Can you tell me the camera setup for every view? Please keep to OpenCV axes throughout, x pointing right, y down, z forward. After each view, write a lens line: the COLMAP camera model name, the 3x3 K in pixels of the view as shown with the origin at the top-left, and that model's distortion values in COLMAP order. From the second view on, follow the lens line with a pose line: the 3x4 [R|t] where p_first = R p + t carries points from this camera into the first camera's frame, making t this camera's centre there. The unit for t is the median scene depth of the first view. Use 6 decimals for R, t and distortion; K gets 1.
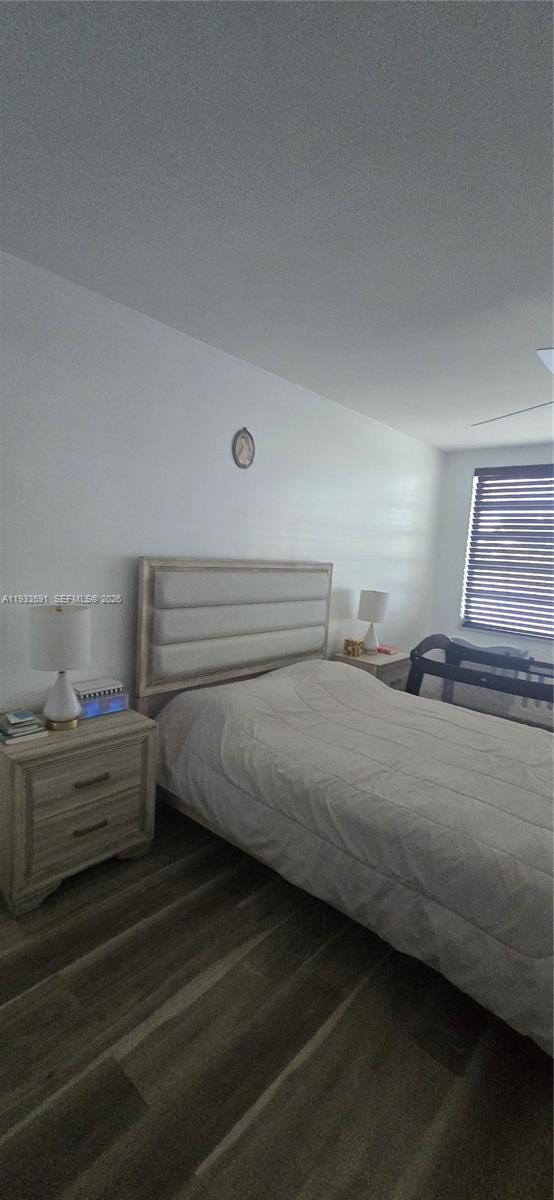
lens RADIAL K [[490.8, 0, 280.8], [0, 490.8, 605.7], [0, 0, 1]] dist [0.000384, 0.000056]
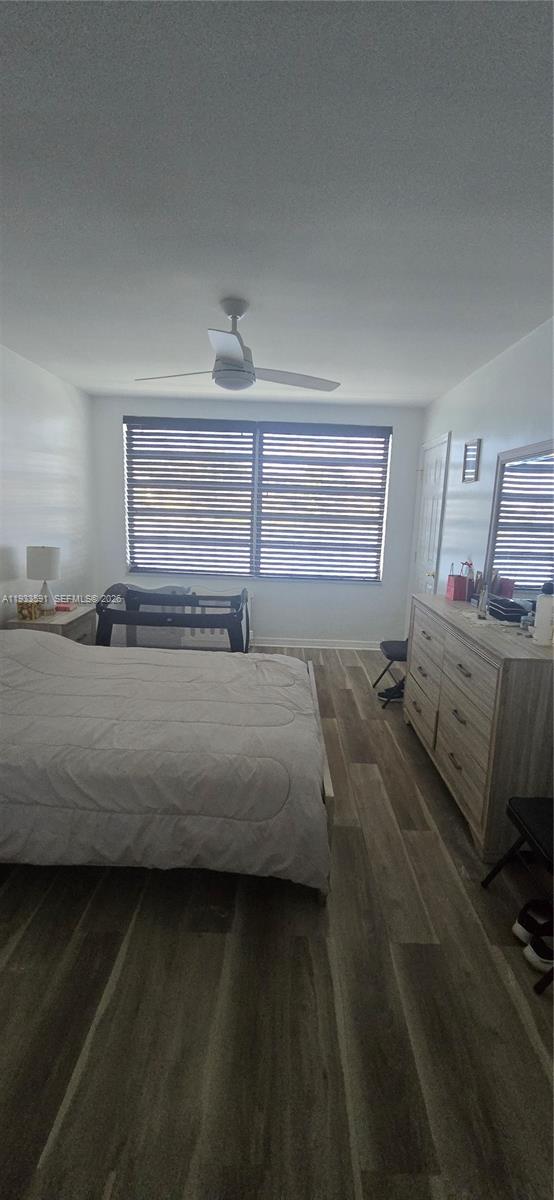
lens RADIAL K [[490.8, 0, 280.8], [0, 490.8, 605.7], [0, 0, 1]] dist [0.000384, 0.000056]
pose [[0.755703, -0.161450, 0.634702, -0.101220], [0.085989, 0.985208, 0.148226, -0.024974], [-0.649244, -0.057438, 0.758408, -0.000981]]
